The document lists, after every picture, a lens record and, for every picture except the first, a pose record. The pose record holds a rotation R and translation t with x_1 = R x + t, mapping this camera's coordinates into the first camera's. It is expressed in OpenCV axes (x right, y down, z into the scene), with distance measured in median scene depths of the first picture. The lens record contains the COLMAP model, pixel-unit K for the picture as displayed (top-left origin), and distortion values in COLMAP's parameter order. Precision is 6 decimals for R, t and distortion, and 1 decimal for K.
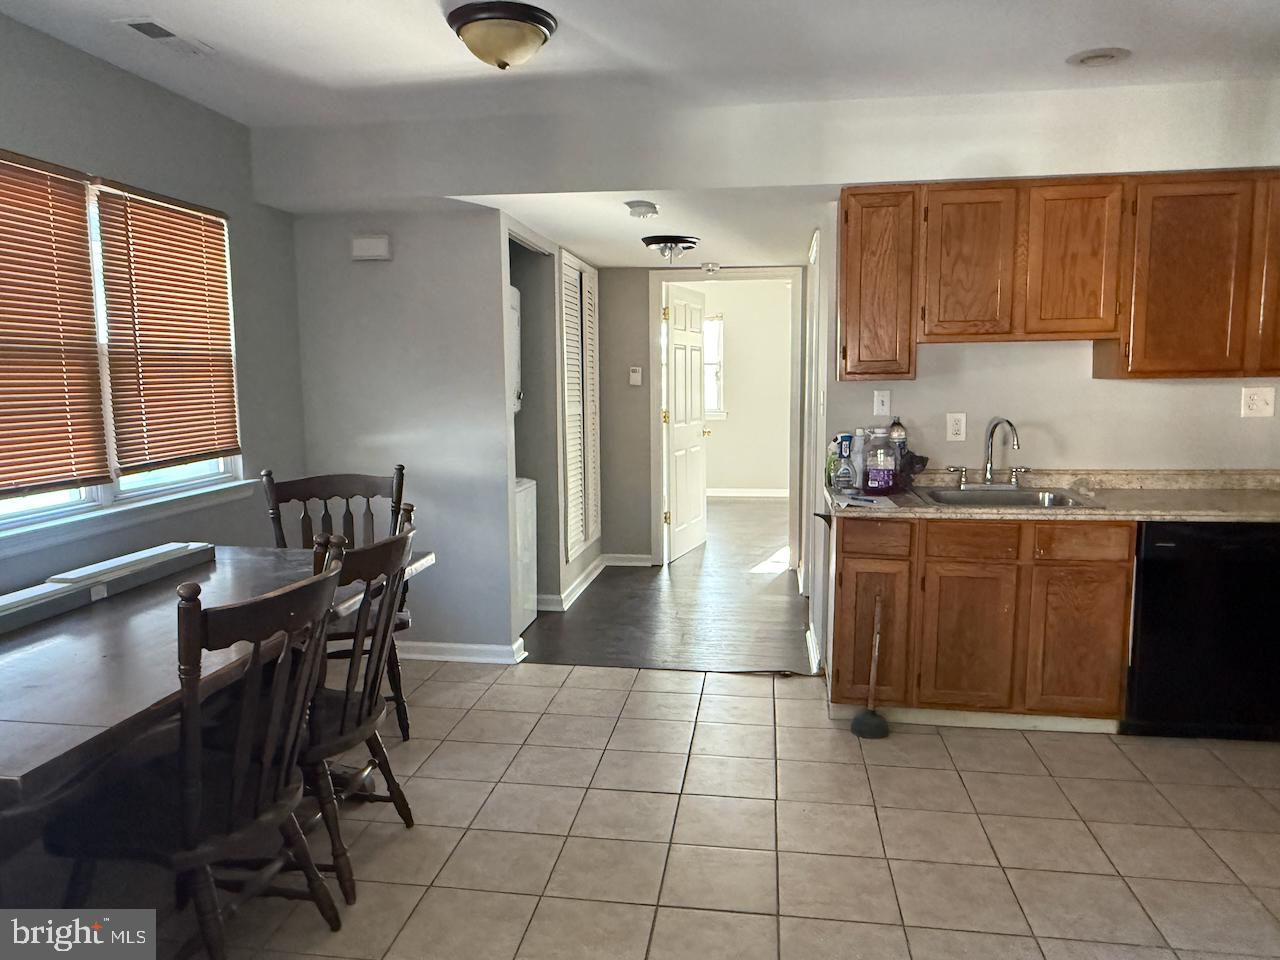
lens RADIAL K [[896.2, 0, 639.1], [0, 896.2, 481.8], [0, 0, 1]] dist [-0.012246, 0.006331]
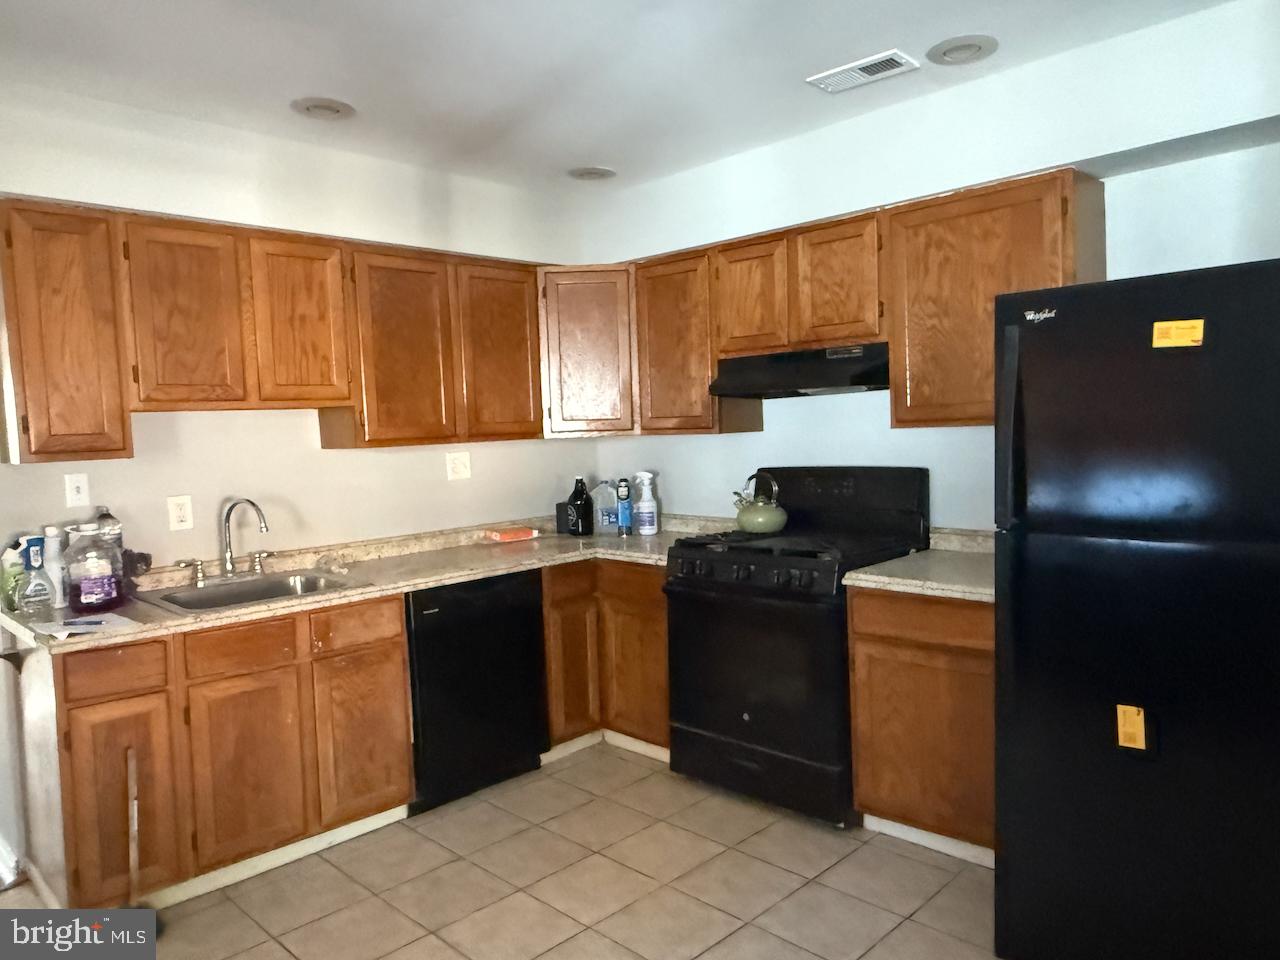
lens RADIAL K [[896.2, 0, 658.3], [0, 896.2, 482.4], [0, 0, 1]] dist [-0.012246, 0.006331]
pose [[0.591281, -0.061600, 0.804110, -0.049898], [0.127911, 0.991621, -0.018091, -0.019985], [-0.796257, 0.113551, 0.594206, 0.175765]]
